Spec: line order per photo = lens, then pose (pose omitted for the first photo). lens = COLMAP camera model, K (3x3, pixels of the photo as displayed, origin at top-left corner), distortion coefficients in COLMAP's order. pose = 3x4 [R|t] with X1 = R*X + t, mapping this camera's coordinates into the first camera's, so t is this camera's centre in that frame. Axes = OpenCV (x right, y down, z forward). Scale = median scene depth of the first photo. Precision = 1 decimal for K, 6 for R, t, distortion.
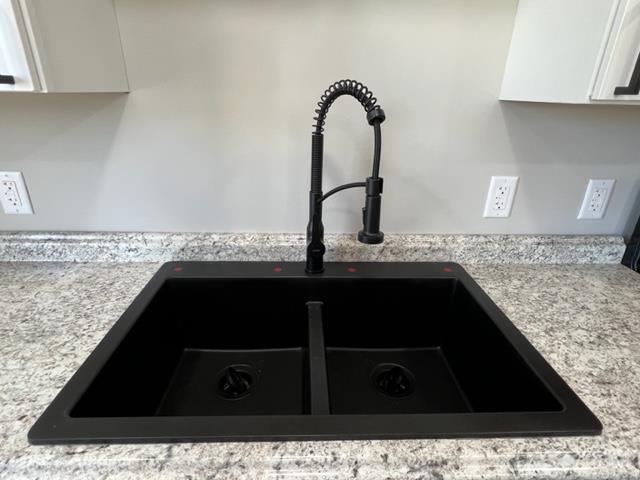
lens RADIAL K [[356.0, 0, 320.1], [0, 356.0, 237.8], [0, 0, 1]] dist [-0.001501, -0.001892]
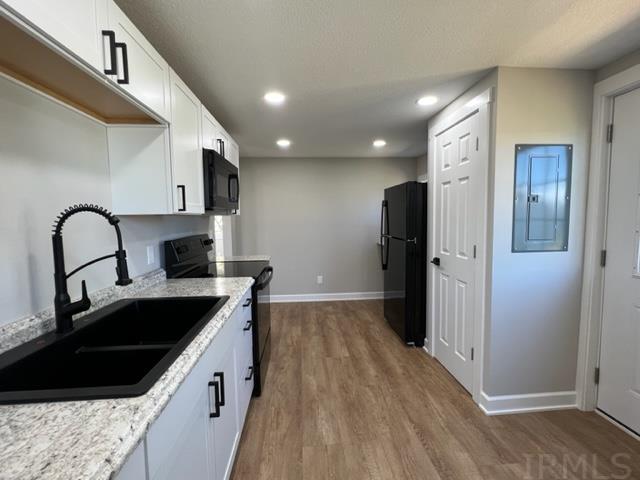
lens RADIAL K [[277.6, 0, 318.6], [0, 277.6, 238.4], [0, 0, 1]] dist [0.000647, 0.000253]
pose [[-0.028034, -0.097511, 0.994839, -1.081252], [0.385854, 0.917041, 0.100759, 0.033070], [-0.922134, 0.386688, 0.011917, -0.056148]]
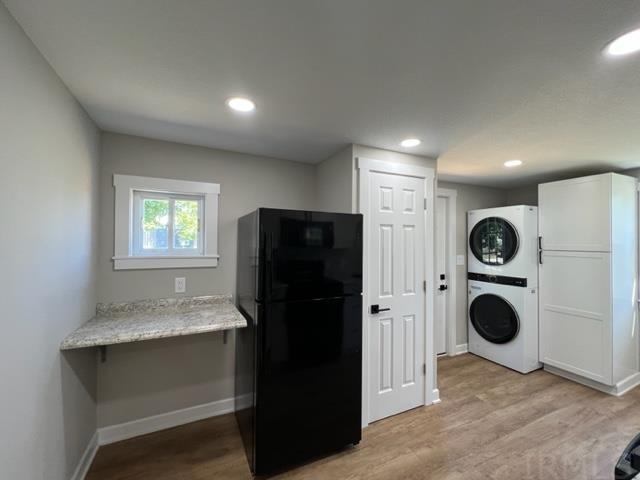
lens RADIAL K [[277.6, 0, 320.4], [0, 277.6, 240.2], [0, 0, 1]] dist [0.000647, 0.000253]
pose [[-0.916389, -0.036490, -0.398621, 2.826355], [-0.178146, 0.928958, 0.324501, -0.293142], [0.358461, 0.368382, -0.857788, 0.660638]]
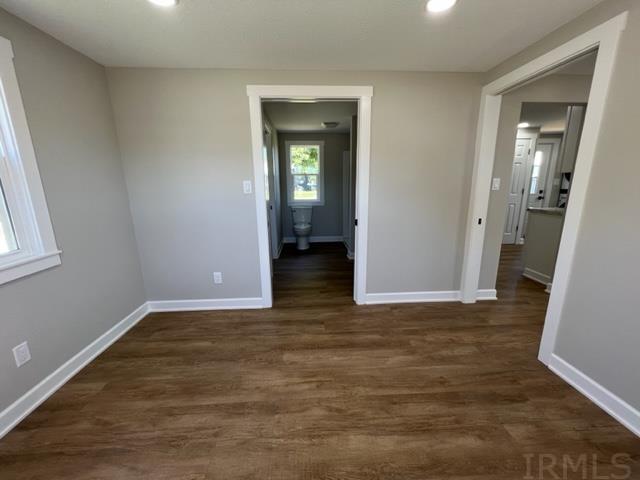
lens RADIAL K [[255.3, 0, 318.5], [0, 255.3, 239.4], [0, 0, 1]] dist [-0.009004, 0.000878]
pose [[-0.999826, -0.013708, -0.012625, 5.141848], [-0.018455, 0.822681, 0.568204, -1.299164], [0.002598, 0.568338, -0.822791, 3.790902]]
